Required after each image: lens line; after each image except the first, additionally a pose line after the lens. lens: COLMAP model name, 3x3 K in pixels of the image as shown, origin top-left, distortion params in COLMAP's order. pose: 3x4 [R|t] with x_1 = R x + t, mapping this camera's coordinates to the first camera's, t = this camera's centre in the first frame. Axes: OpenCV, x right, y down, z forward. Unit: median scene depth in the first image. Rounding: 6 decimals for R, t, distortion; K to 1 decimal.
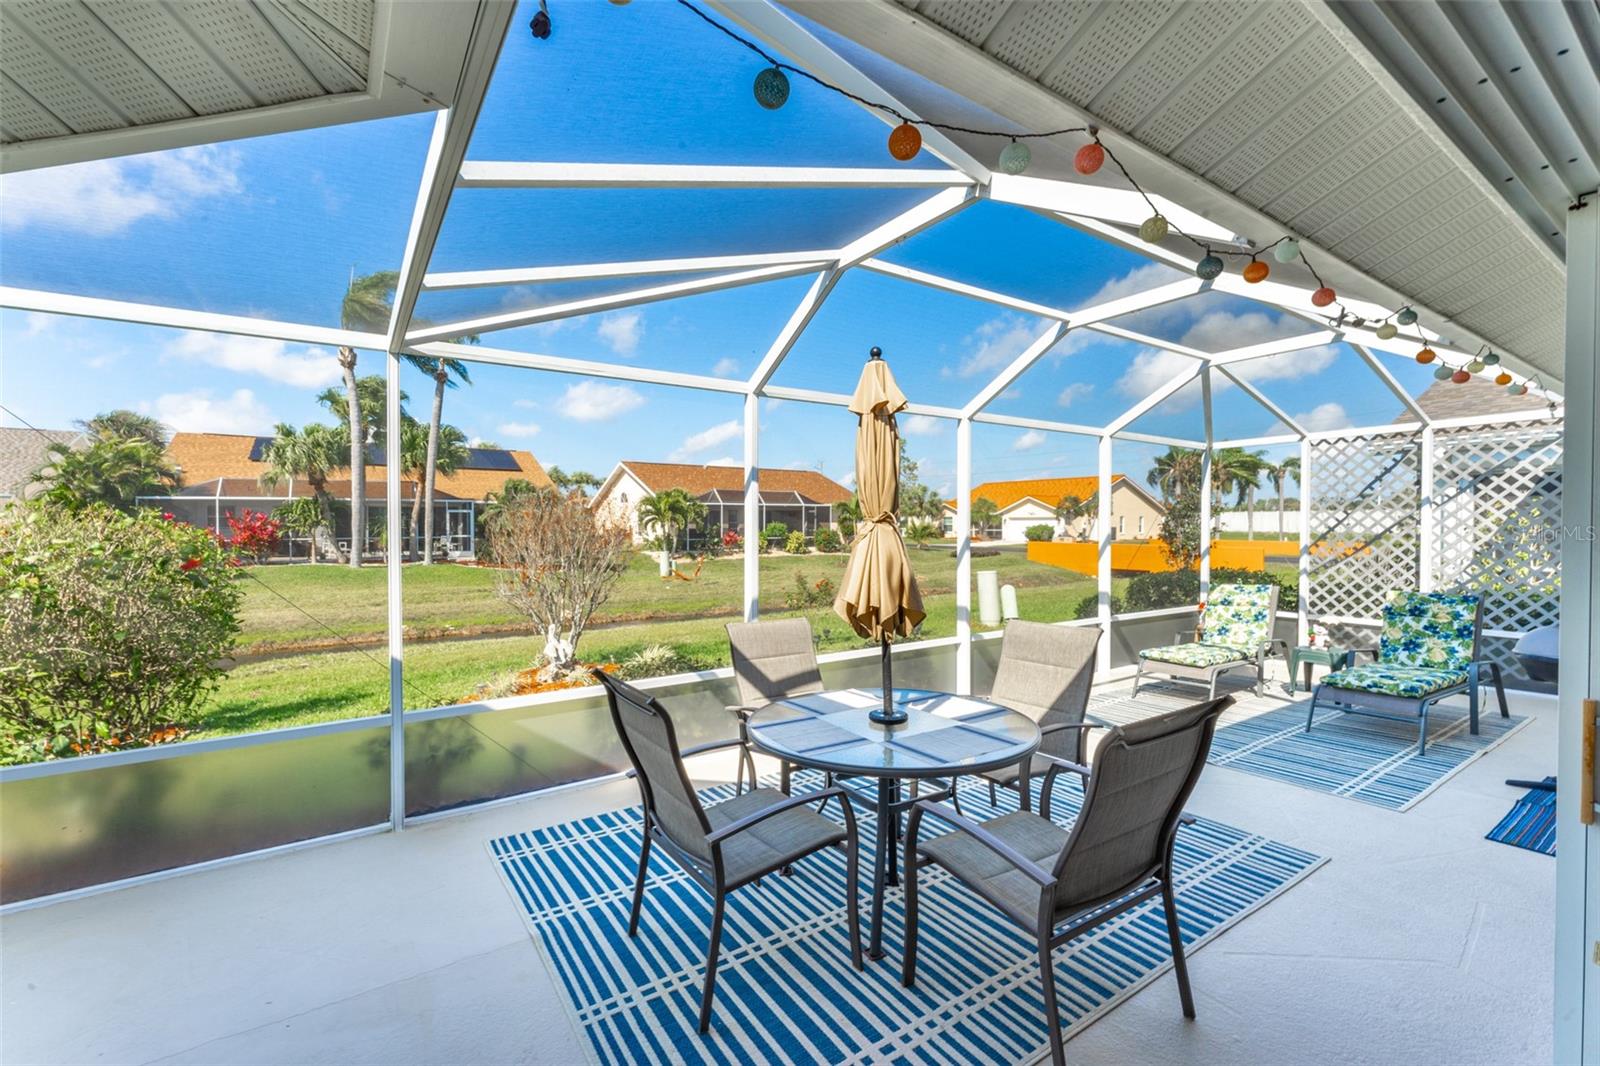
lens RADIAL K [[637.5, 0, 833.1], [0, 637.5, 530.0], [0, 0, 1]] dist [-0.007628, -0.000004]
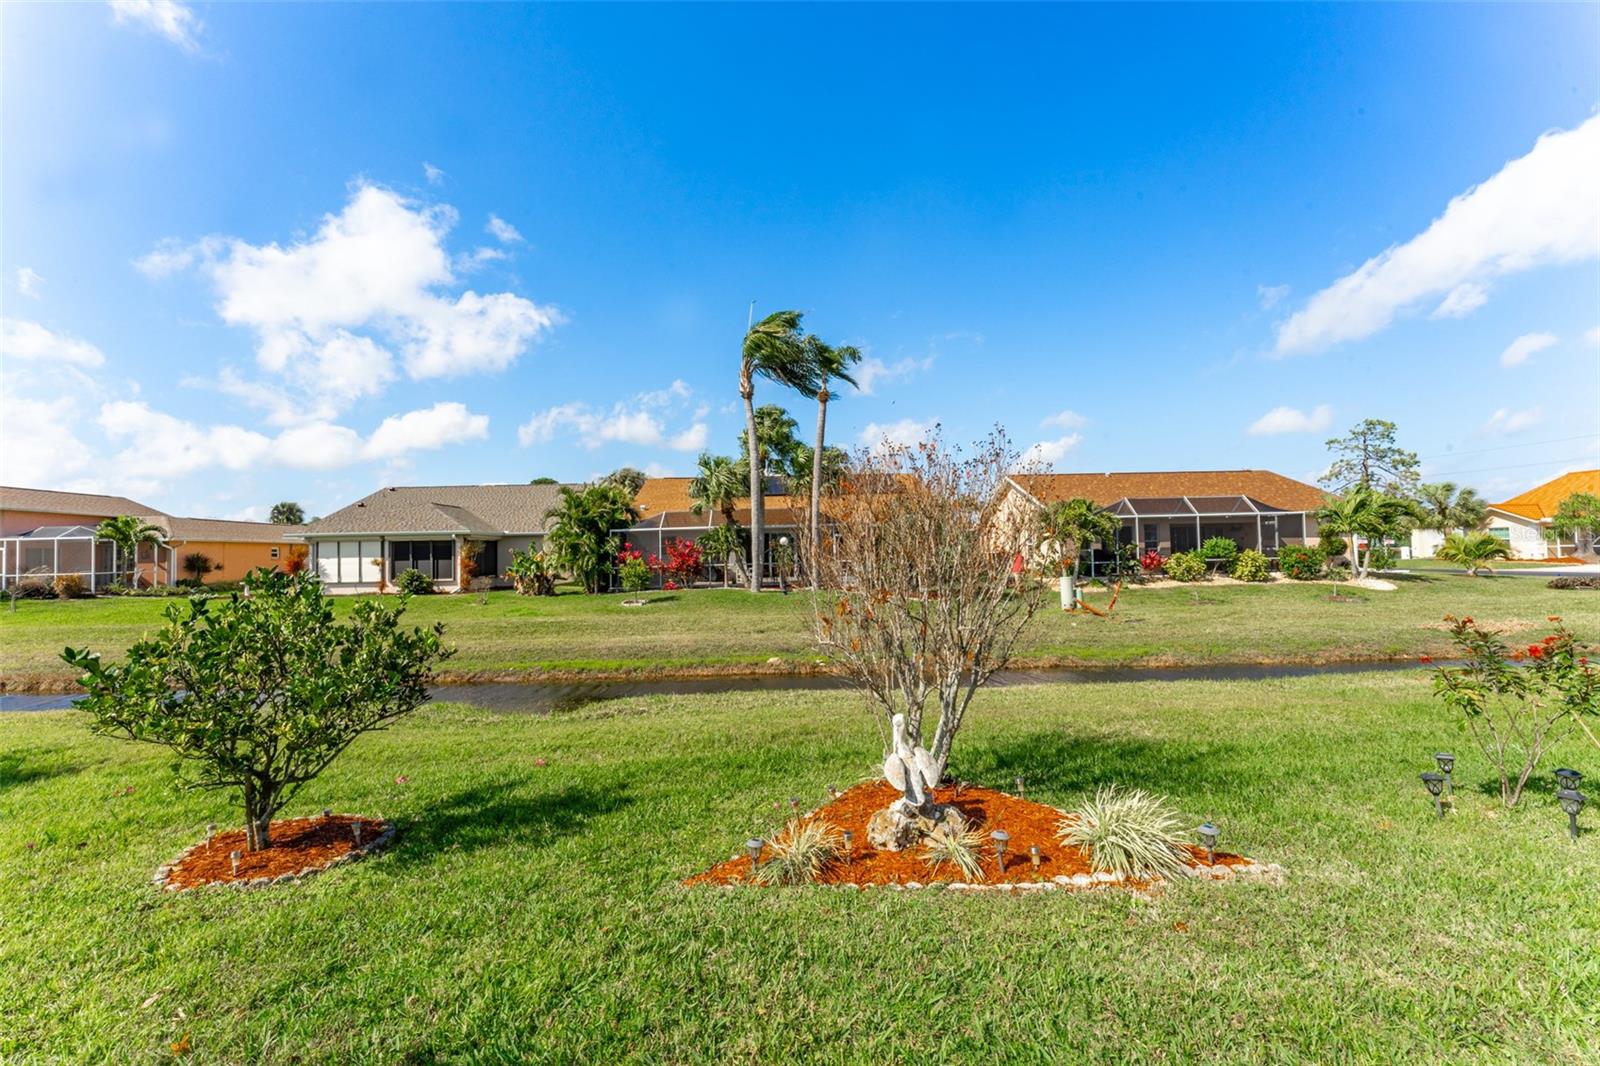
lens RADIAL K [[637.5, 0, 833.1], [0, 637.5, 530.0], [0, 0, 1]] dist [-0.007628, -0.000004]
pose [[0.833884, -0.038428, -0.550601, -0.072181], [0.013693, 0.998707, -0.048964, 0.010505], [0.551770, 0.033291, 0.833332, 0.193138]]
